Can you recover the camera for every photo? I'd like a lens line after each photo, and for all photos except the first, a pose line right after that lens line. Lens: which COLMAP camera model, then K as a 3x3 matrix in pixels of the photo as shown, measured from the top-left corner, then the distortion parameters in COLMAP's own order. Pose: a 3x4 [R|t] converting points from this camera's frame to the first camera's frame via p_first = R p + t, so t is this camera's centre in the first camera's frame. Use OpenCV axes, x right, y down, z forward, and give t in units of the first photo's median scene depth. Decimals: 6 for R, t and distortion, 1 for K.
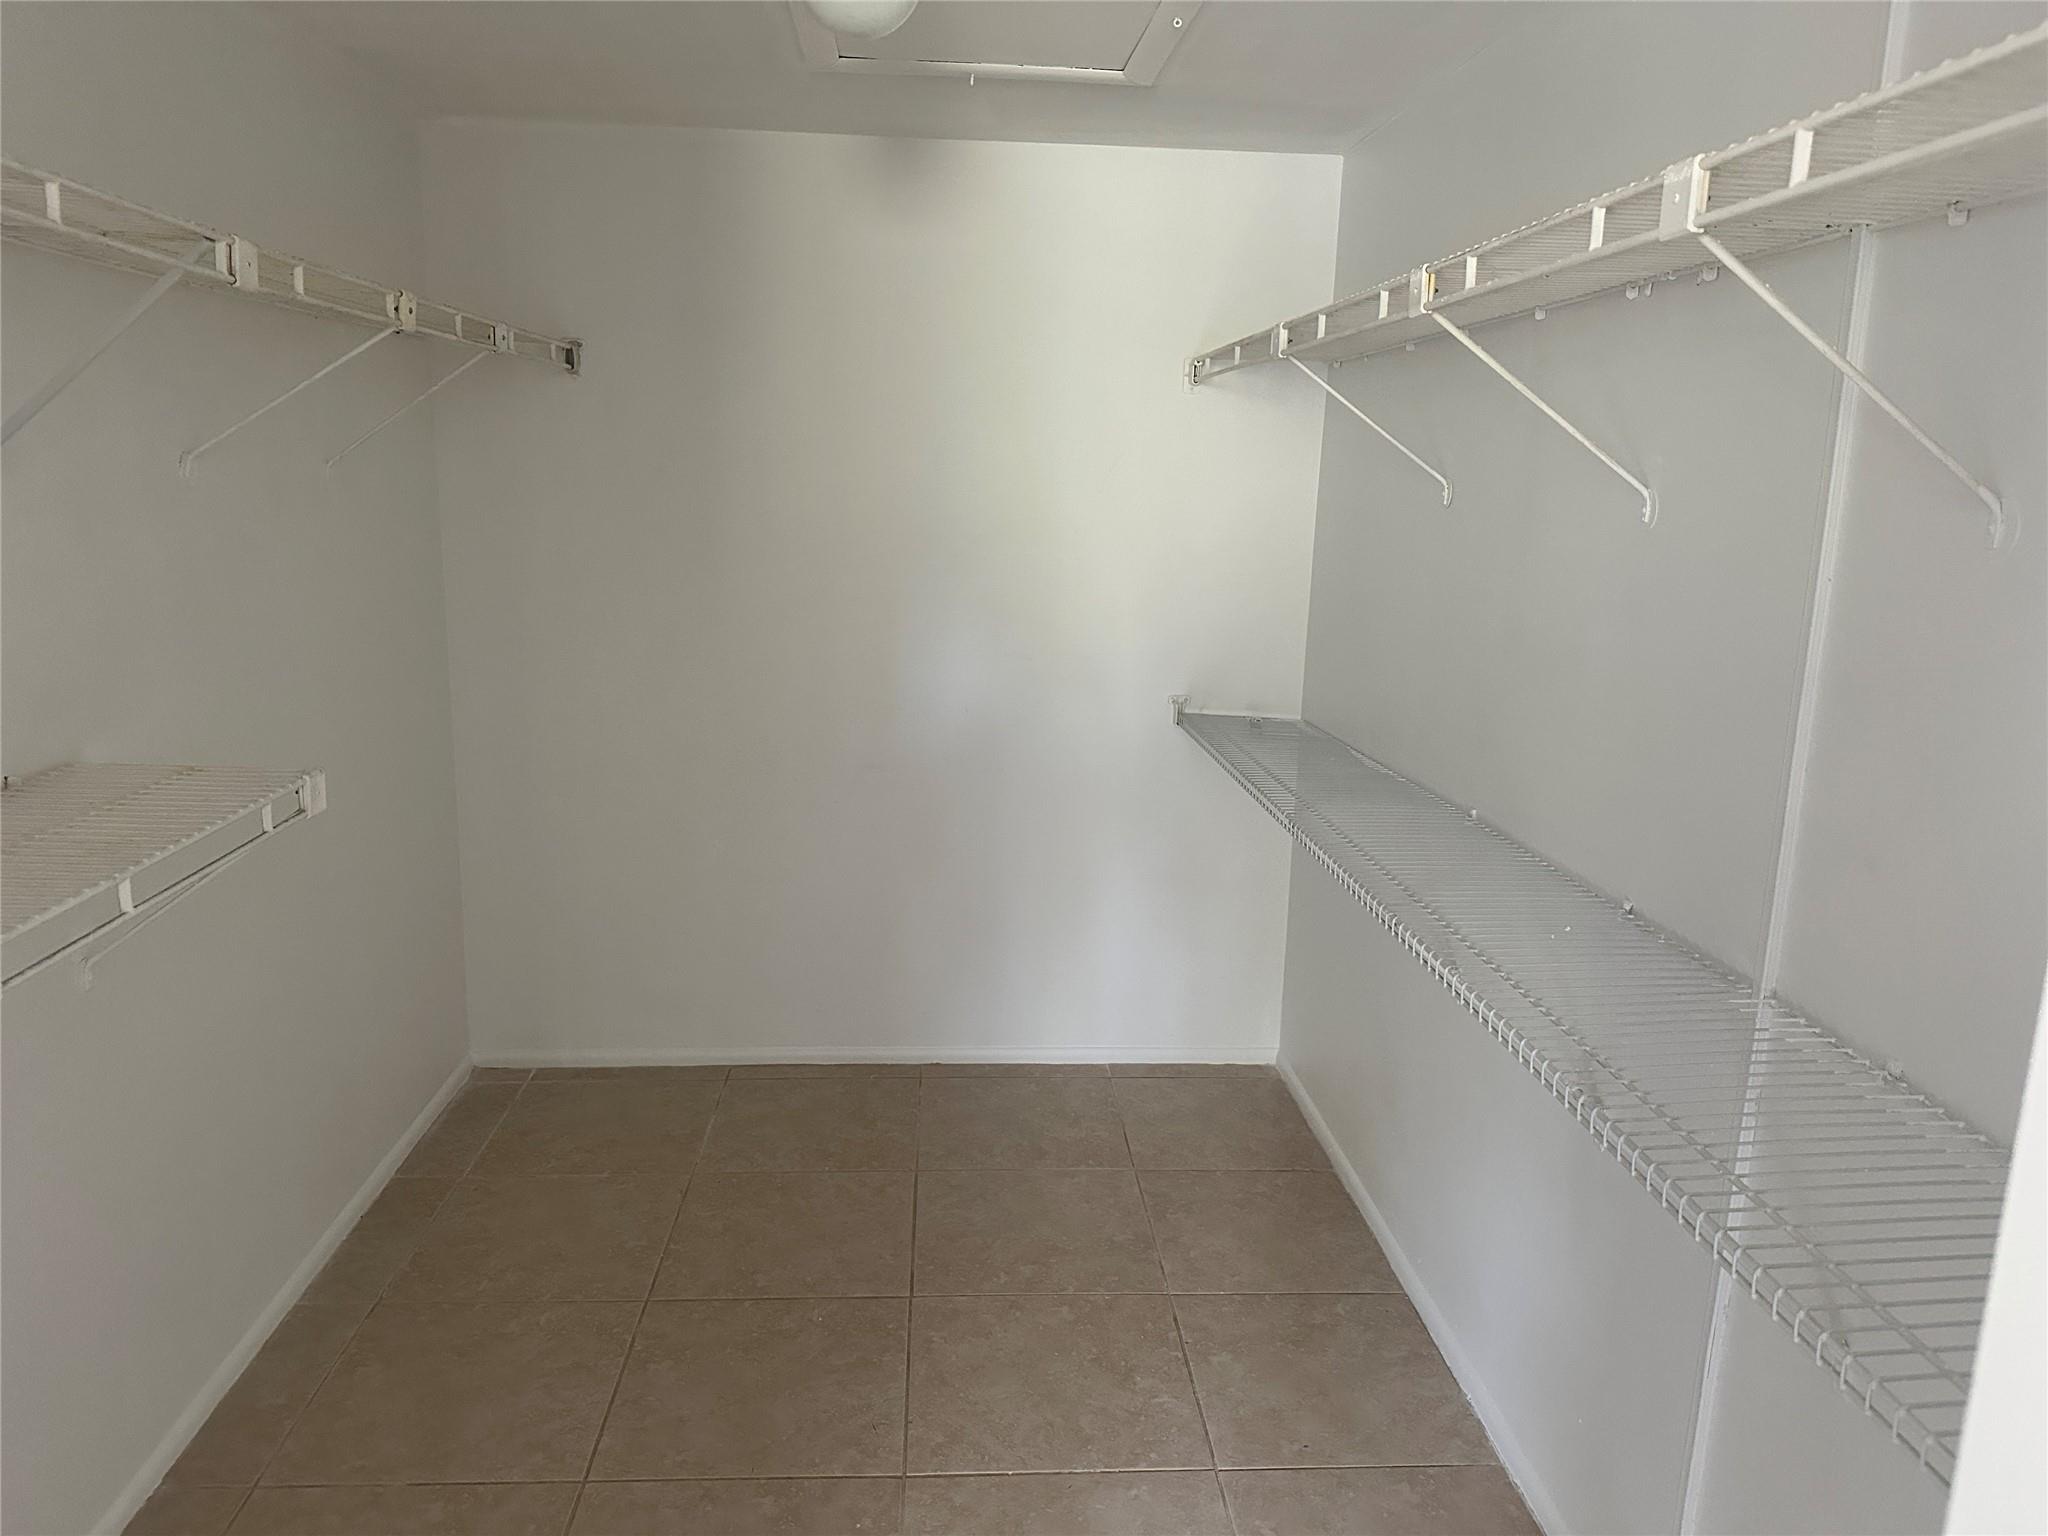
lens RADIAL K [[1500.0, 0, 1015.6], [0, 1500.0, 776.8], [0, 0, 1]] dist [-0.008348, -0.015041]
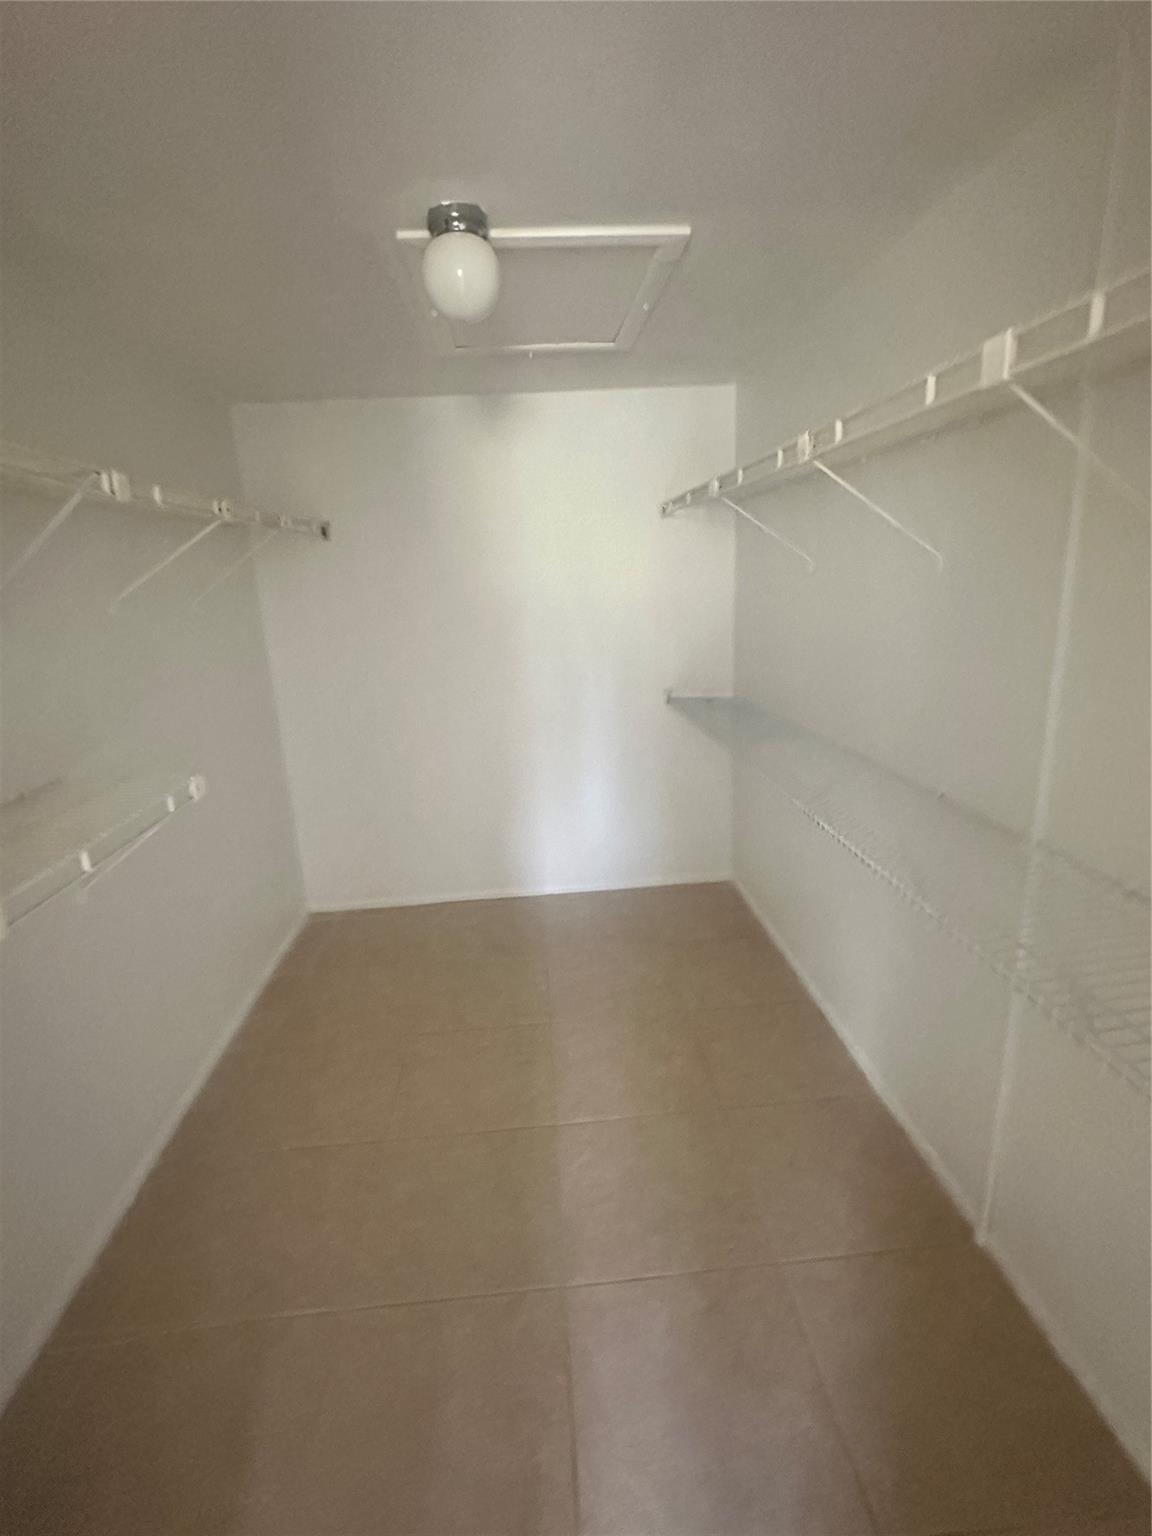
lens RADIAL K [[724.0, 0, 586.2], [0, 724.0, 758.5], [0, 0, 1]] dist [-0.004129, -0.000656]
pose [[0.996293, -0.084530, 0.015952, -0.020251], [0.083693, 0.995368, 0.047315, -0.025913], [-0.019877, -0.045805, 0.998753, 0.142525]]
